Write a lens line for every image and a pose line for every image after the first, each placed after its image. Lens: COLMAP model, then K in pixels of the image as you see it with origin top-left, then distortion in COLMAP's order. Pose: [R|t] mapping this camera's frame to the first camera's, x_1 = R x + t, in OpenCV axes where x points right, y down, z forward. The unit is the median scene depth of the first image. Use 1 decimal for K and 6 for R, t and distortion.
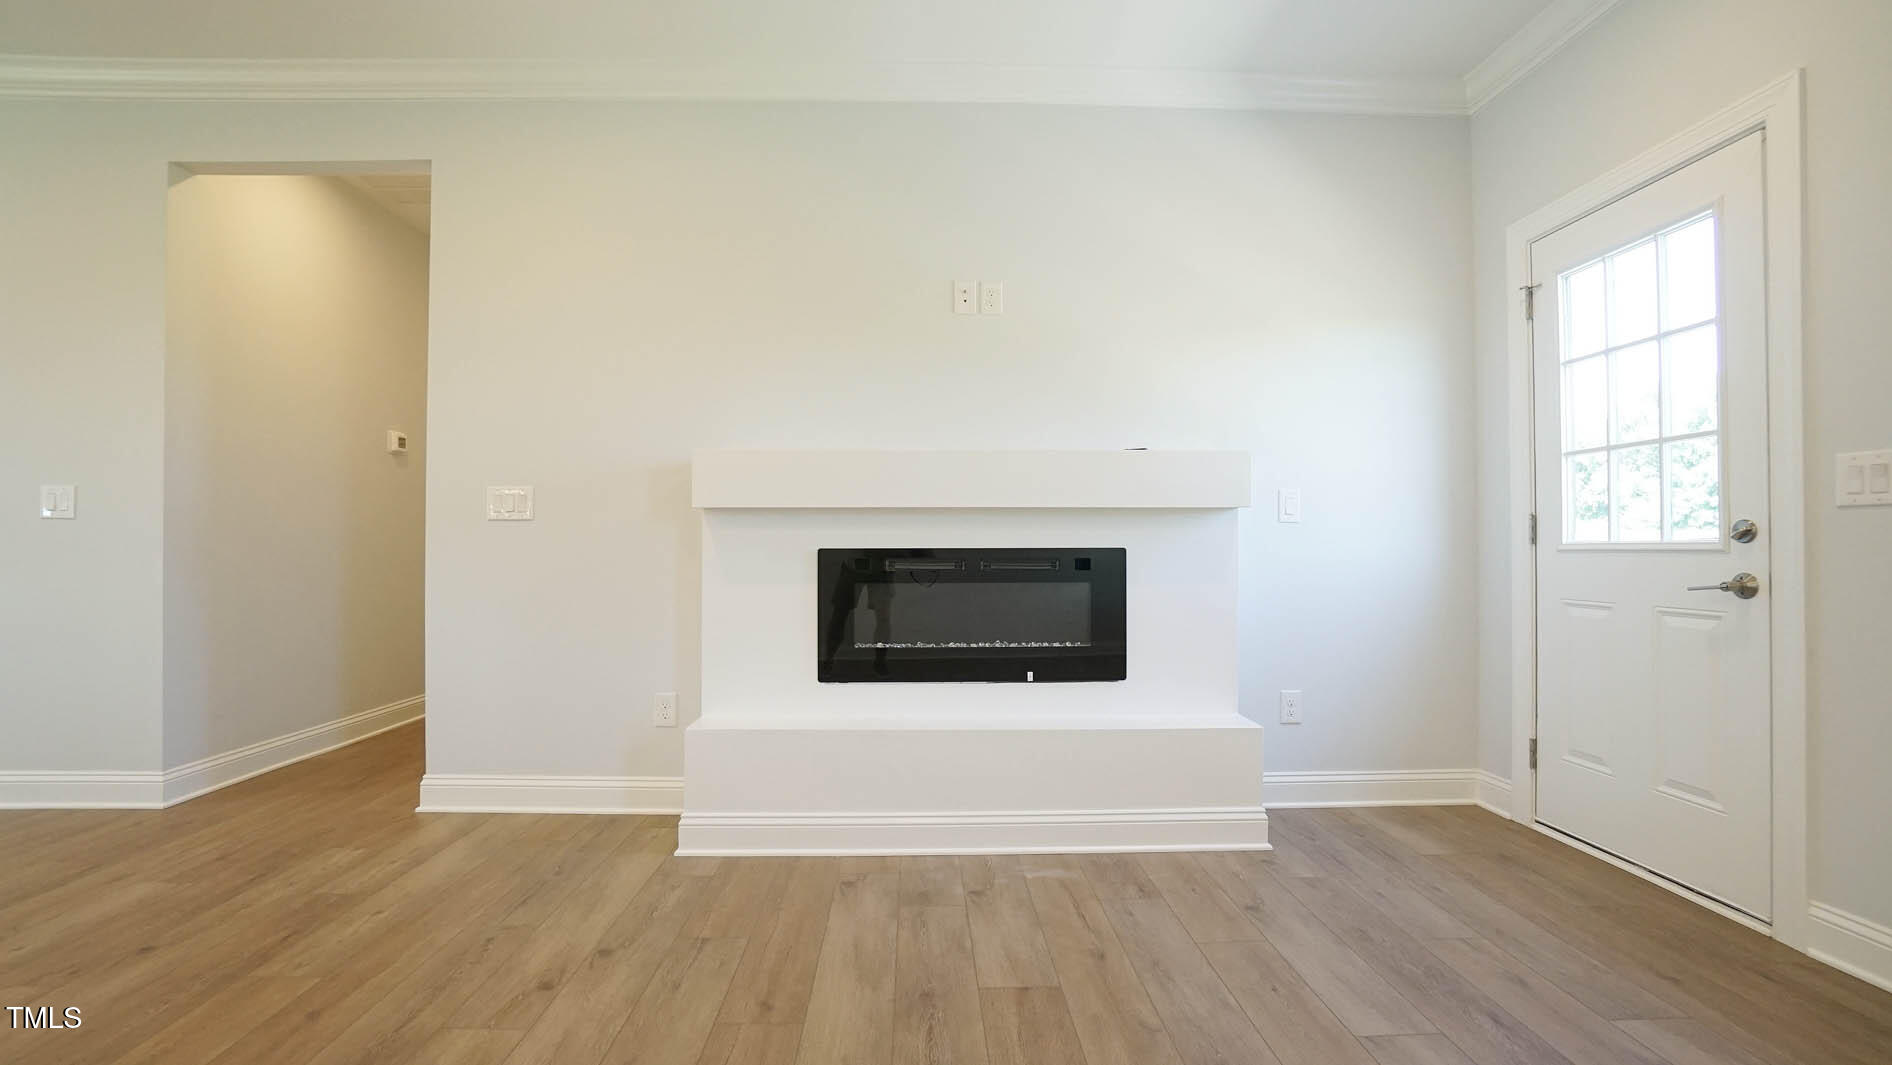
lens RADIAL K [[830.4, 0, 939.4], [0, 830.4, 533.2], [0, 0, 1]] dist [-0.040780, 0.002779]
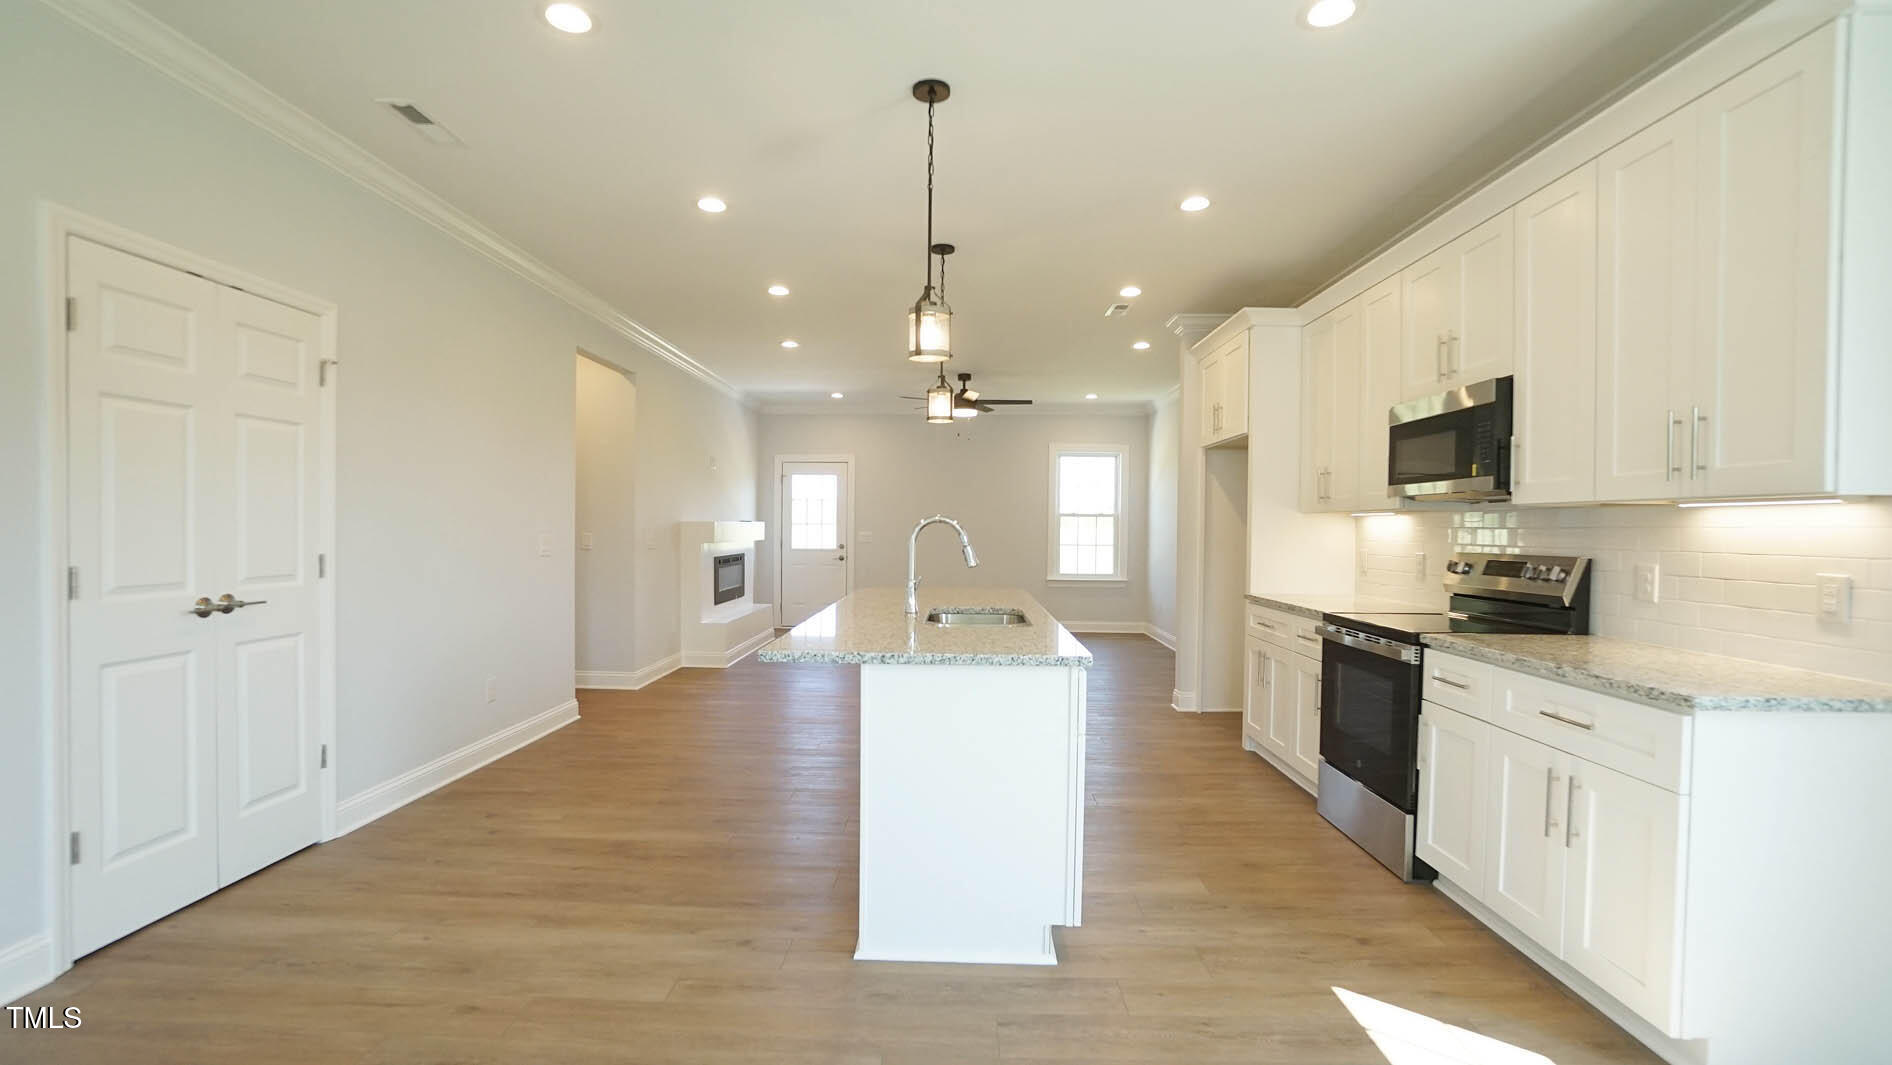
lens RADIAL K [[830.4, 0, 934.5], [0, 830.4, 524.9], [0, 0, 1]] dist [-0.040780, 0.002779]
pose [[0.066351, -0.000452, 0.997796, -2.851739], [-0.024674, 0.999693, 0.002094, -0.112459], [-0.997491, -0.024759, 0.066319, 0.098757]]
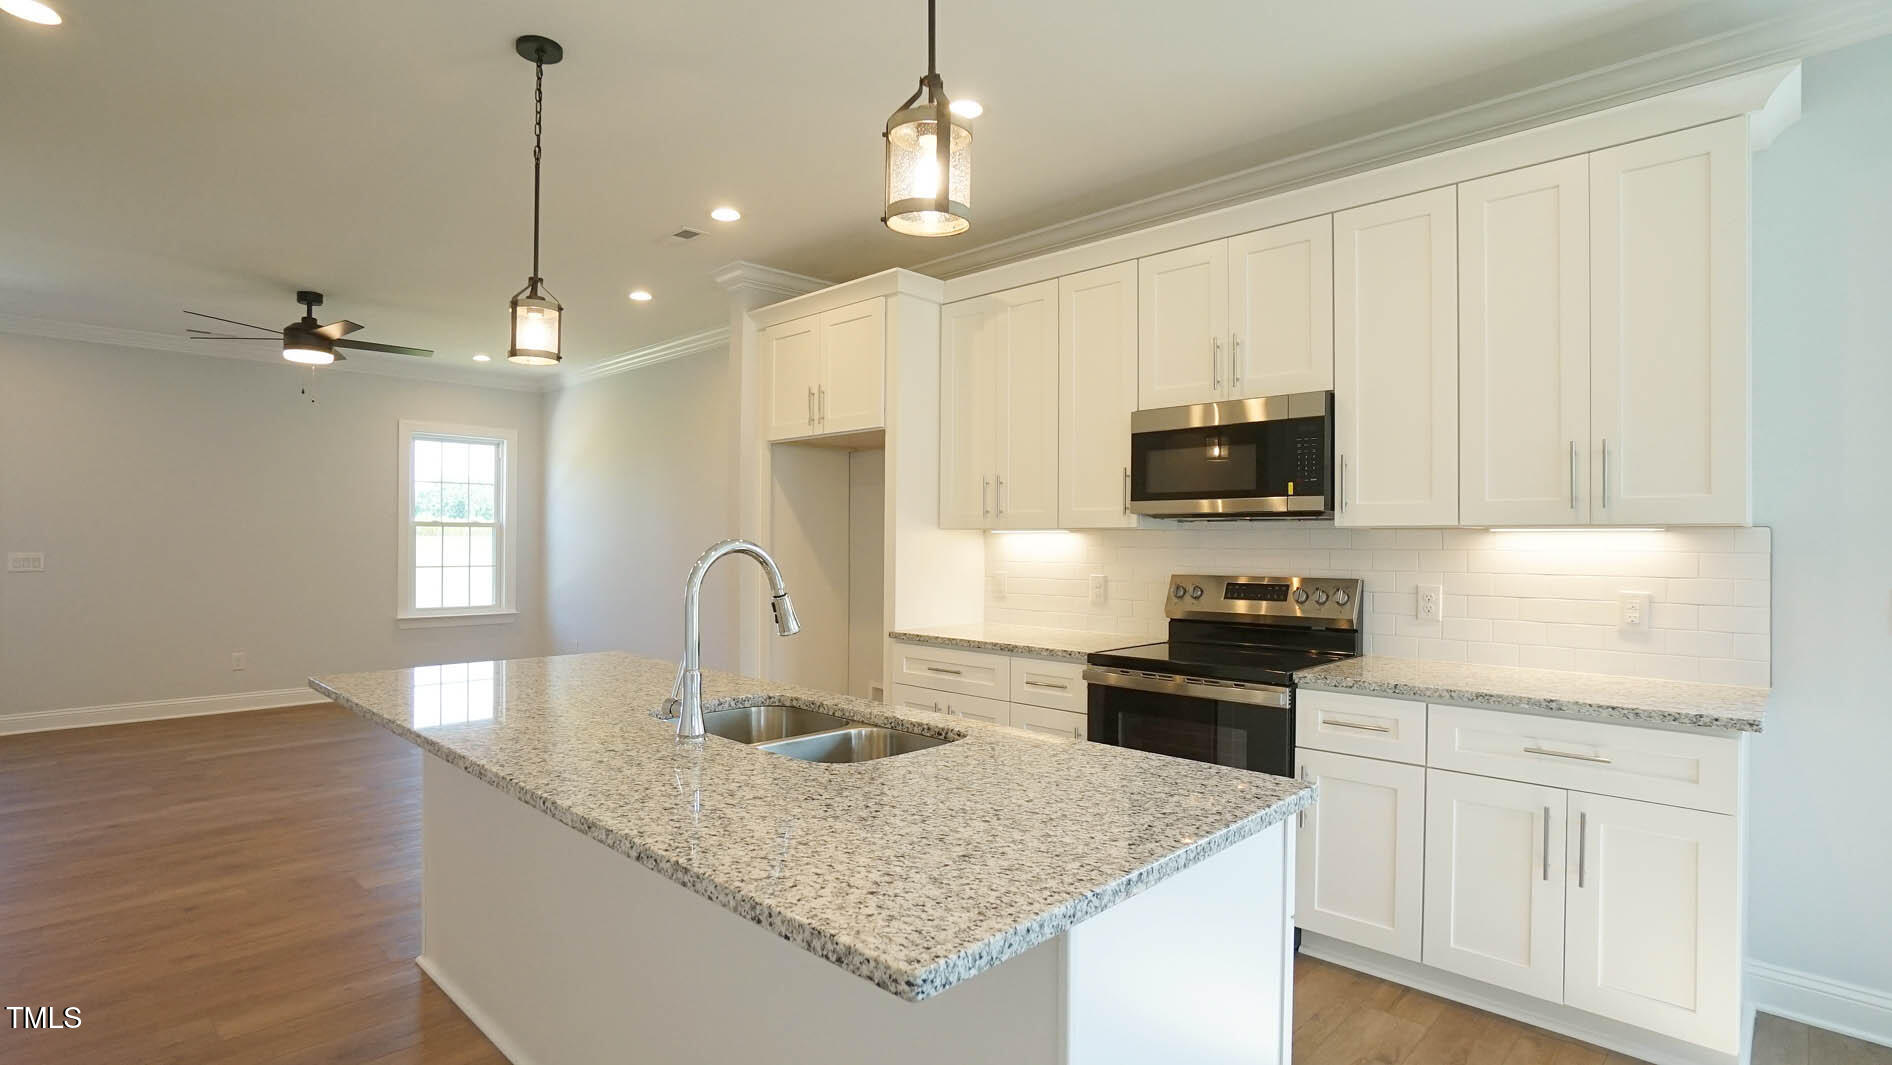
lens RADIAL K [[921.2, 0, 950.5], [0, 921.2, 527.9], [0, 0, 1]] dist [-0.032474, -0.000562]
pose [[-0.685262, 0.003482, 0.728289, -2.305471], [-0.018296, 0.999591, -0.021994, -0.119110], [-0.728067, -0.028397, -0.684918, 0.497970]]
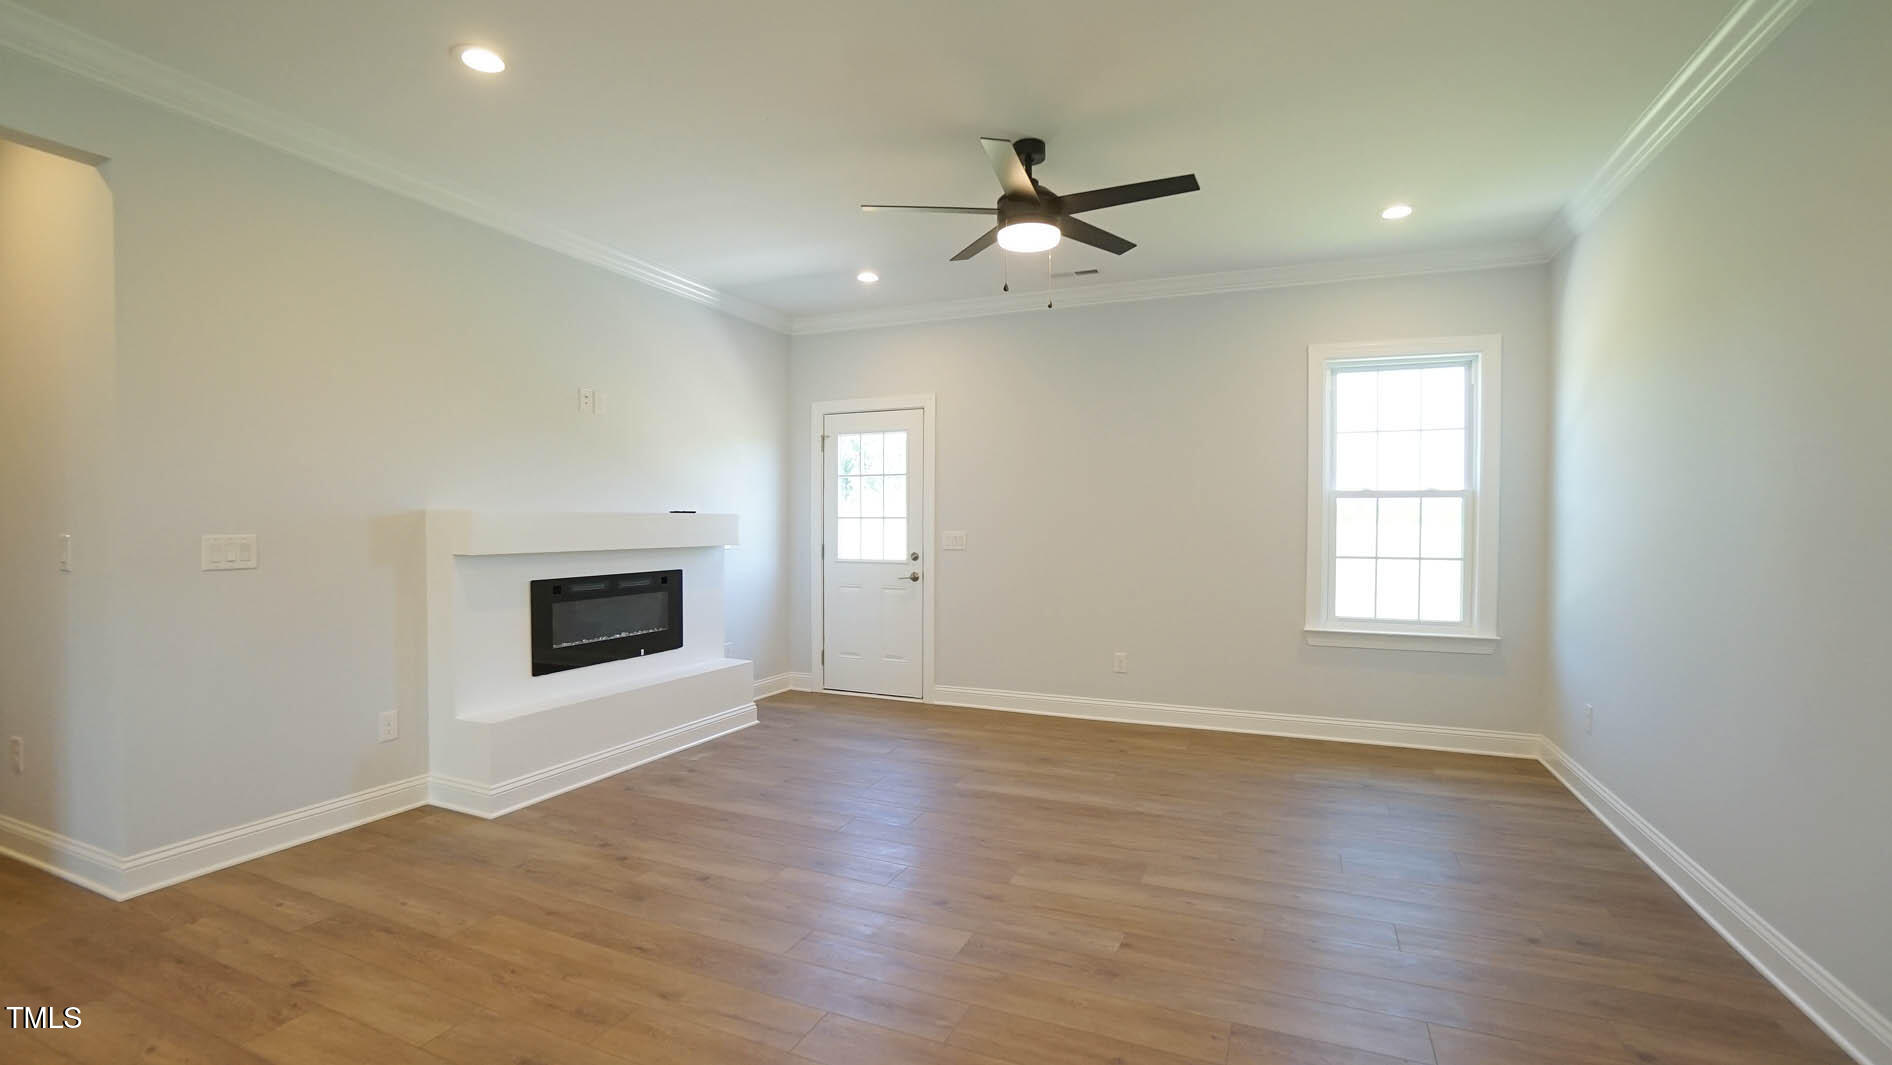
lens RADIAL K [[830.4, 0, 931.0], [0, 830.4, 536.1], [0, 0, 1]] dist [-0.040780, 0.002779]
pose [[0.429486, -0.012890, 0.902981, -1.108815], [-0.017473, 0.999592, 0.022580, -0.099413], [-0.902904, -0.025475, 0.429086, -0.183831]]
